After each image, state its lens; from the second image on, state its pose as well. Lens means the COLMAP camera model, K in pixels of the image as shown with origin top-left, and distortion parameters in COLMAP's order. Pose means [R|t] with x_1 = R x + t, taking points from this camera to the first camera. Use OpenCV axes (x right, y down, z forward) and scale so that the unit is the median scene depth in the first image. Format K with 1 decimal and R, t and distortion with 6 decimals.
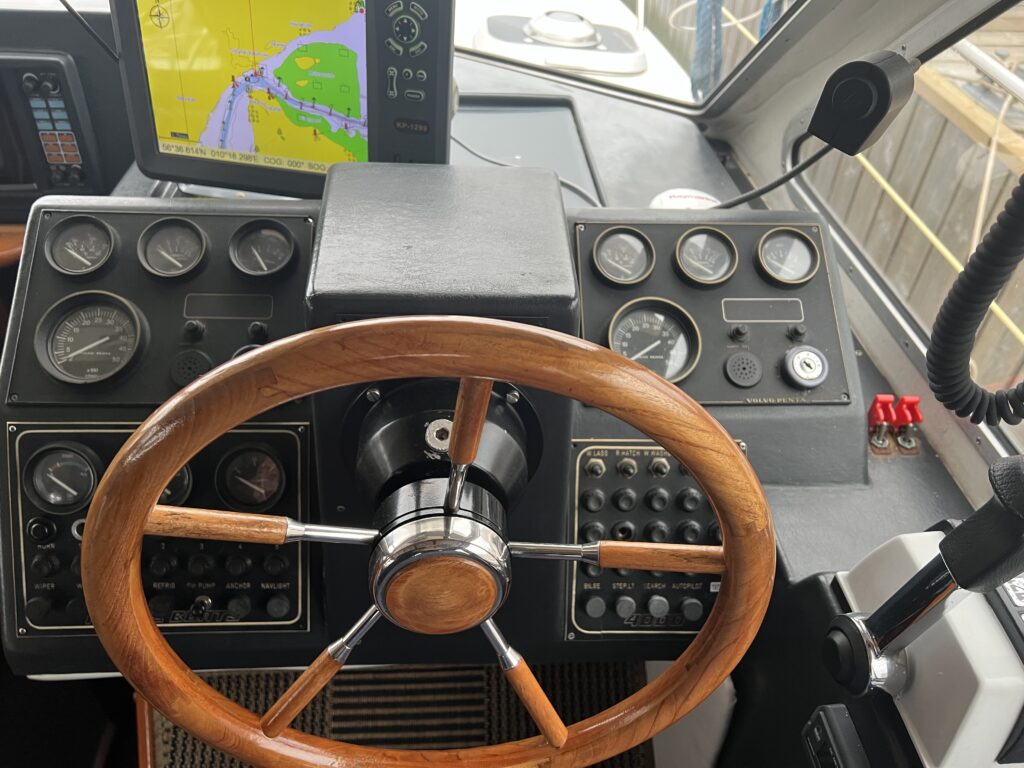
lens RADIAL K [[784.8, 0, 512.0], [0, 784.8, 384.0], [0, 0, 1]] dist [-0.006476, 0.002258]
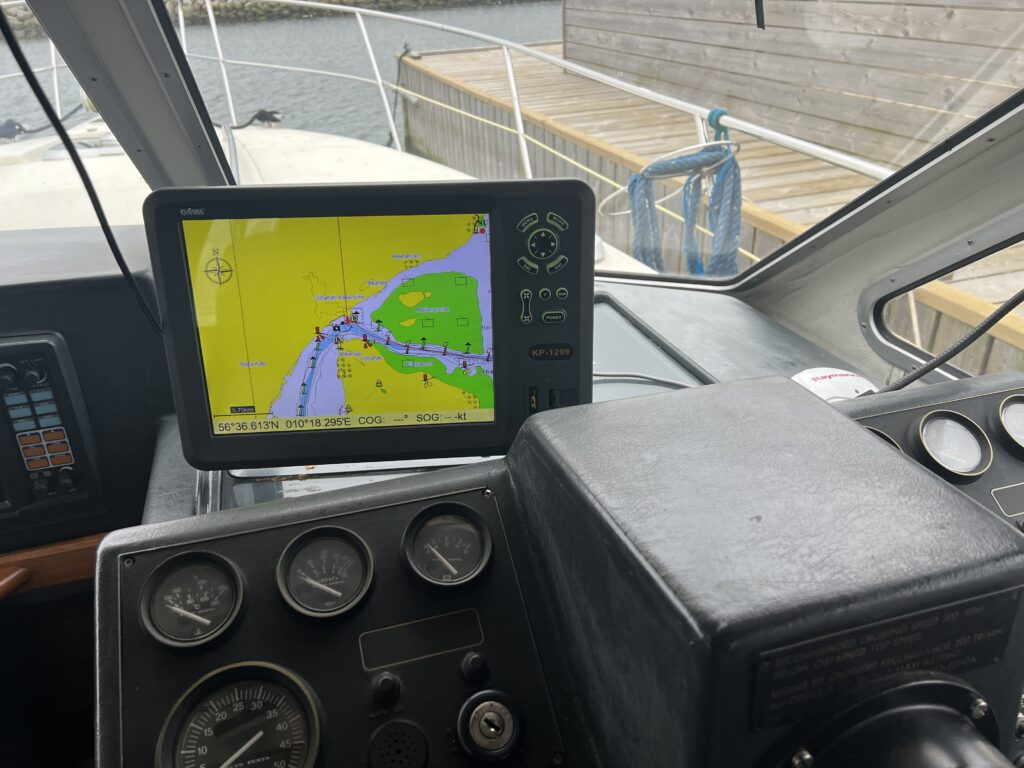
lens RADIAL K [[769.0, 0, 512.0], [0, 769.0, 384.0], [0, 0, 1]] dist [0.042658, -0.056431]
pose [[0.967837, -0.167921, 0.187335, -0.318353], [0.206113, 0.956226, -0.207724, -0.132571], [-0.144253, 0.239656, 0.960081, 0.227963]]
